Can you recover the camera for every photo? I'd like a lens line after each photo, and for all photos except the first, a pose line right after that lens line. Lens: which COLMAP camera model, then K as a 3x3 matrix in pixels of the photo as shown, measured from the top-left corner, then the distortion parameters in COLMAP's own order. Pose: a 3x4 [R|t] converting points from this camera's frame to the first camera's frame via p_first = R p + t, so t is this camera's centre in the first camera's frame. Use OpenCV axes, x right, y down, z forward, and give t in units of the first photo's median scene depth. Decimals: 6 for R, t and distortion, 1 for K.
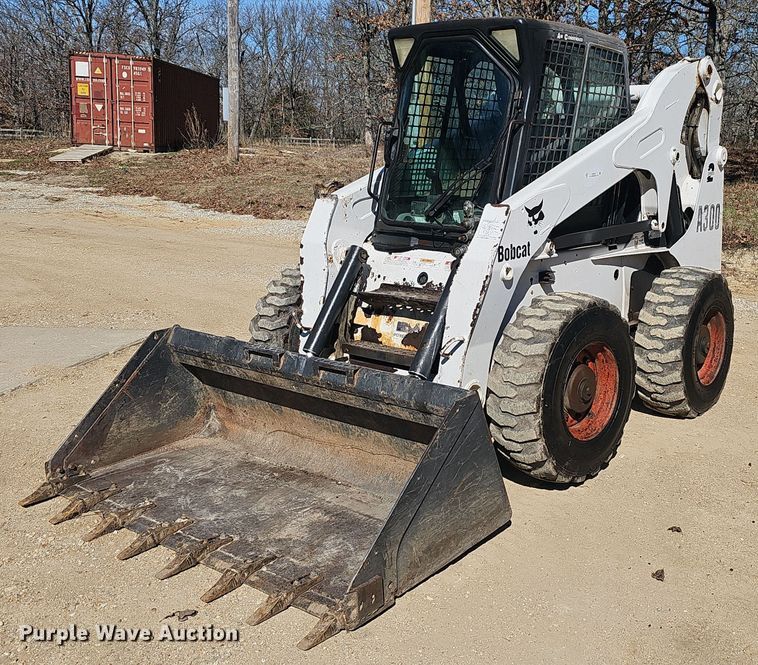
lens RADIAL K [[845.5, 0, 398.4], [0, 845.5, 307.7], [0, 0, 1]] dist [-0.008878, -0.002378]
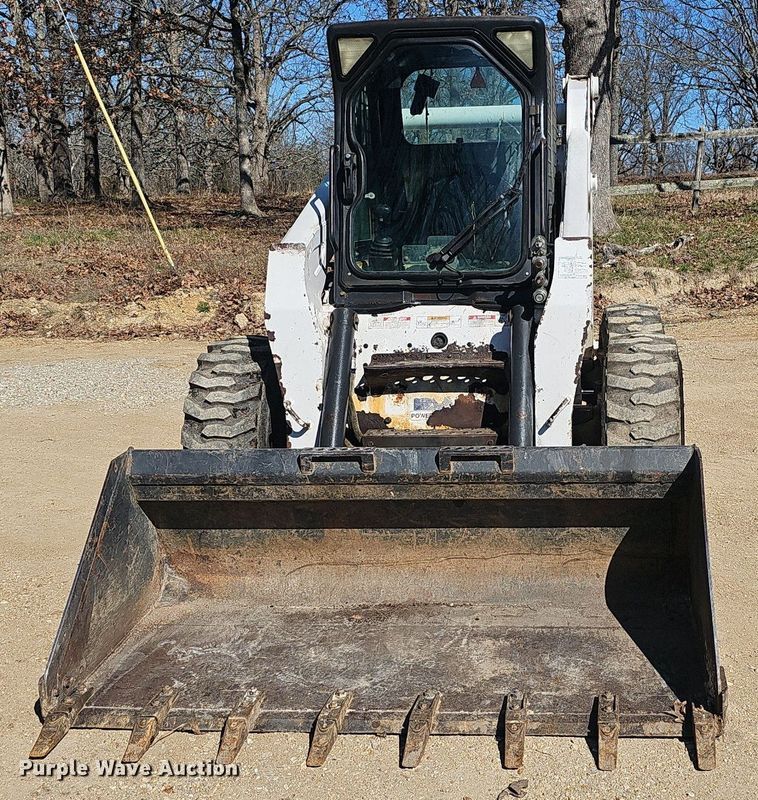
lens RADIAL K [[1092.3, 0, 379.0], [0, 1092.3, 400.0], [0, 0, 1]] dist [0.002706, 0.083294]
pose [[0.843347, -0.126806, 0.522193, -0.556399], [0.131899, 0.990879, 0.027600, -0.014716], [-0.520930, 0.045601, 0.852381, 0.152224]]
